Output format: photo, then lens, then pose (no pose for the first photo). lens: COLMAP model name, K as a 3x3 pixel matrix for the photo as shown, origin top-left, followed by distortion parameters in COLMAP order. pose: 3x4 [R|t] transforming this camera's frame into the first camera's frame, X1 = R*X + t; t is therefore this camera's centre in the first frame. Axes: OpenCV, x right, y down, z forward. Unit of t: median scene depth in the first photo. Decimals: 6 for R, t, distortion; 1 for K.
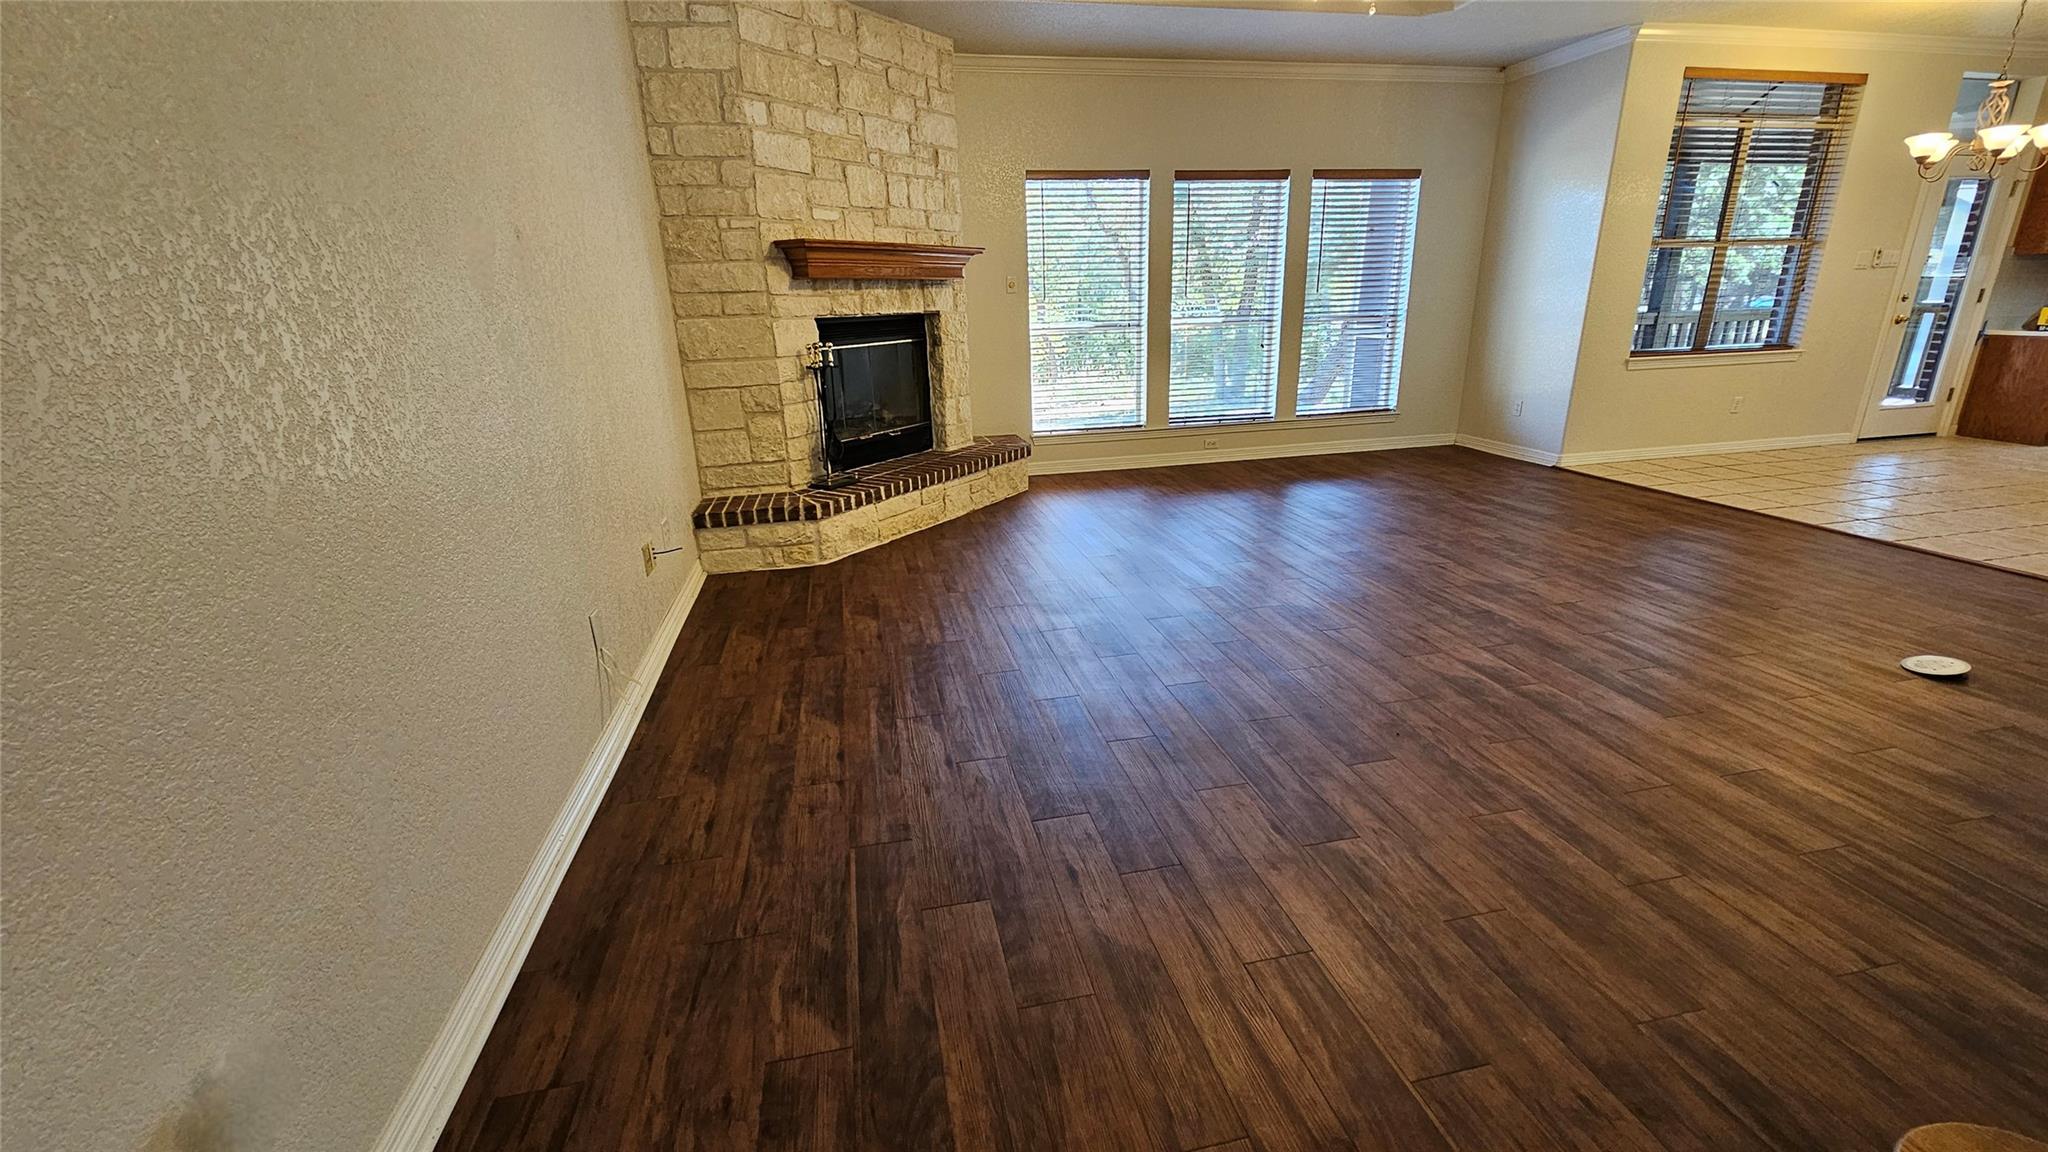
lens RADIAL K [[834.7, 0, 1030.7], [0, 834.7, 571.5], [0, 0, 1]] dist [-0.001207, -0.000105]
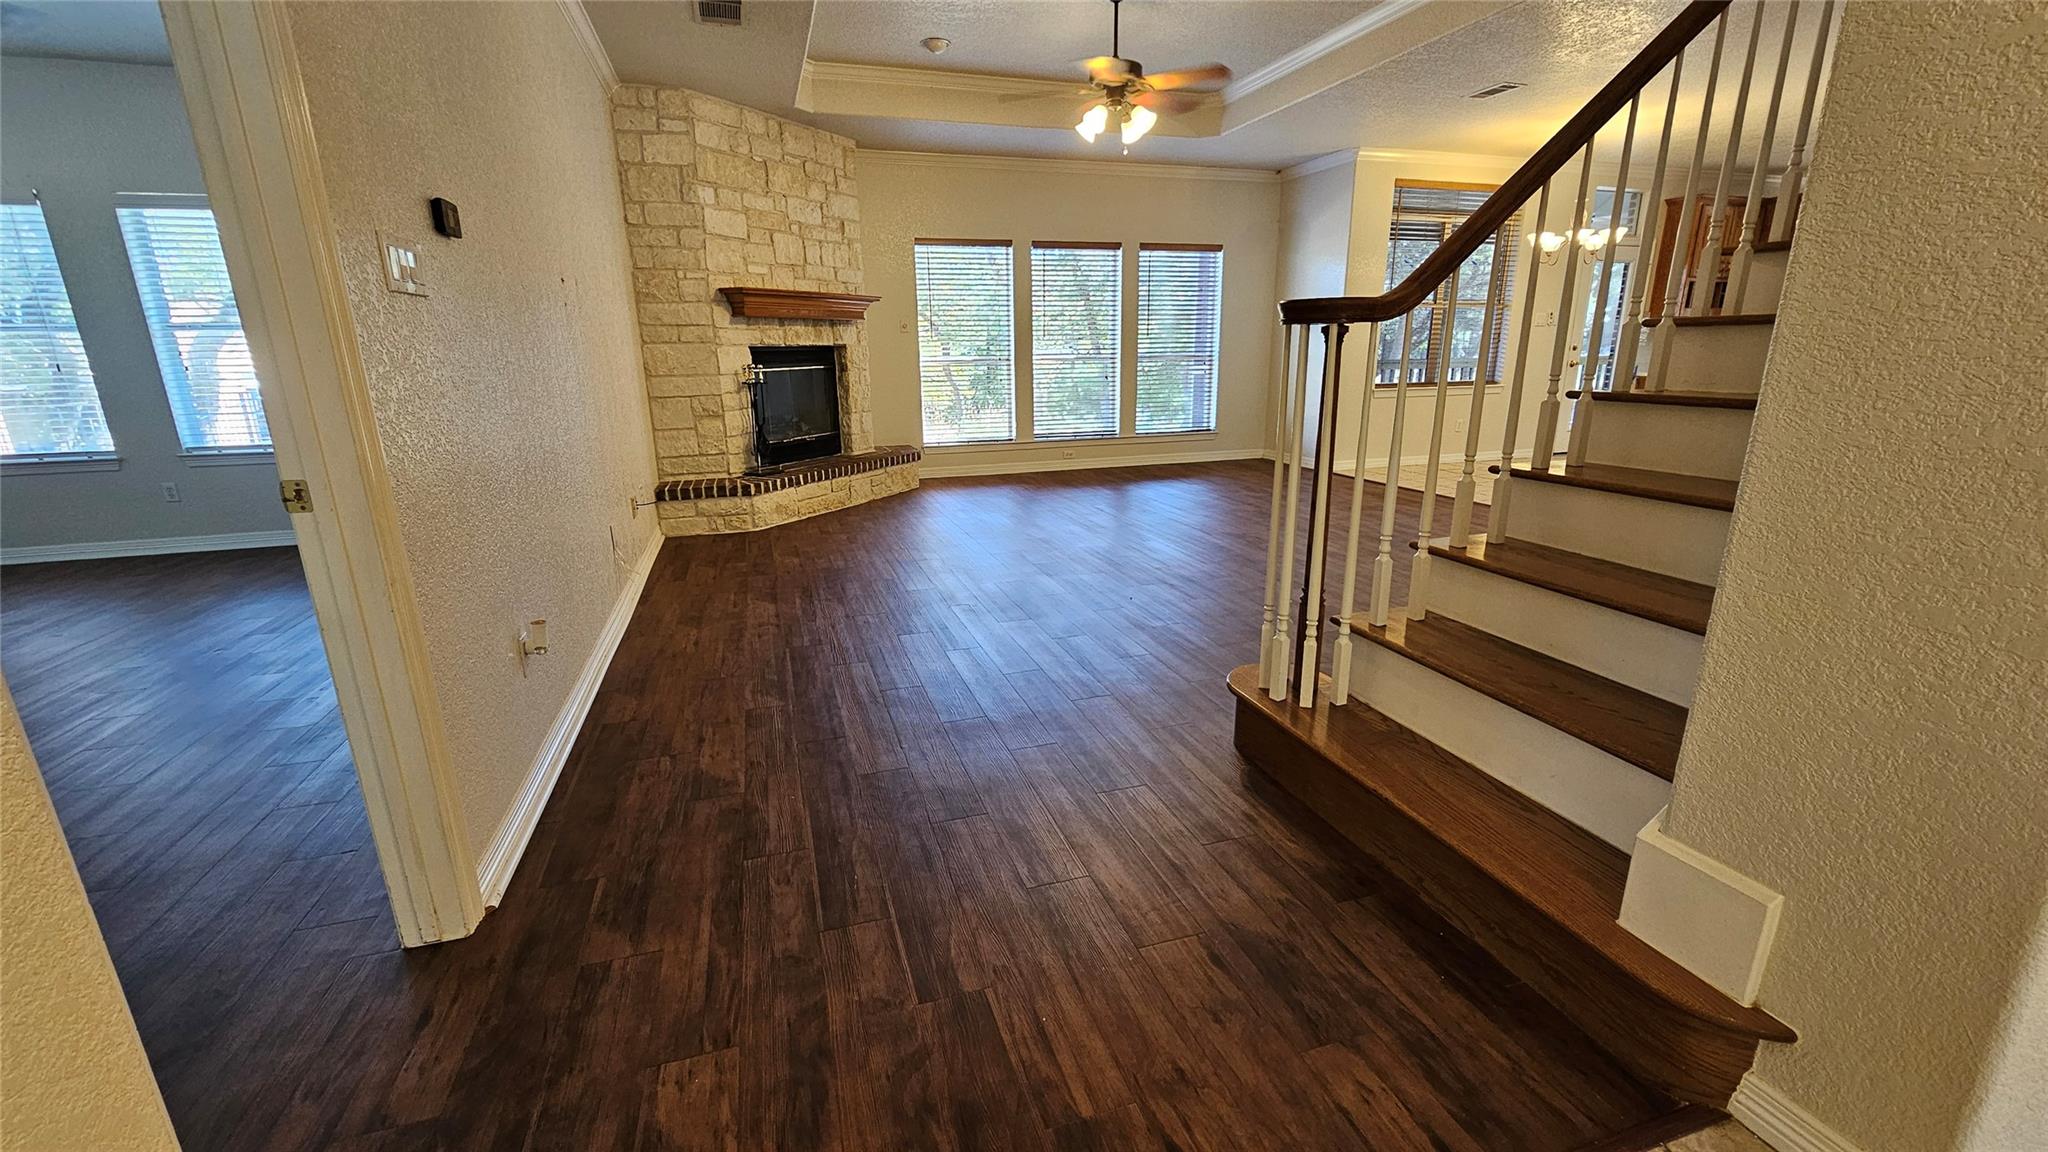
lens RADIAL K [[832.2, 0, 1024.0], [0, 832.2, 576.0], [0, 0, 1]] dist [0.000560, 0.000093]
pose [[0.995709, -0.009559, 0.092048, 0.049057], [0.014063, 0.998729, -0.048408, 0.126968], [-0.091468, 0.049494, 0.994577, -0.325204]]
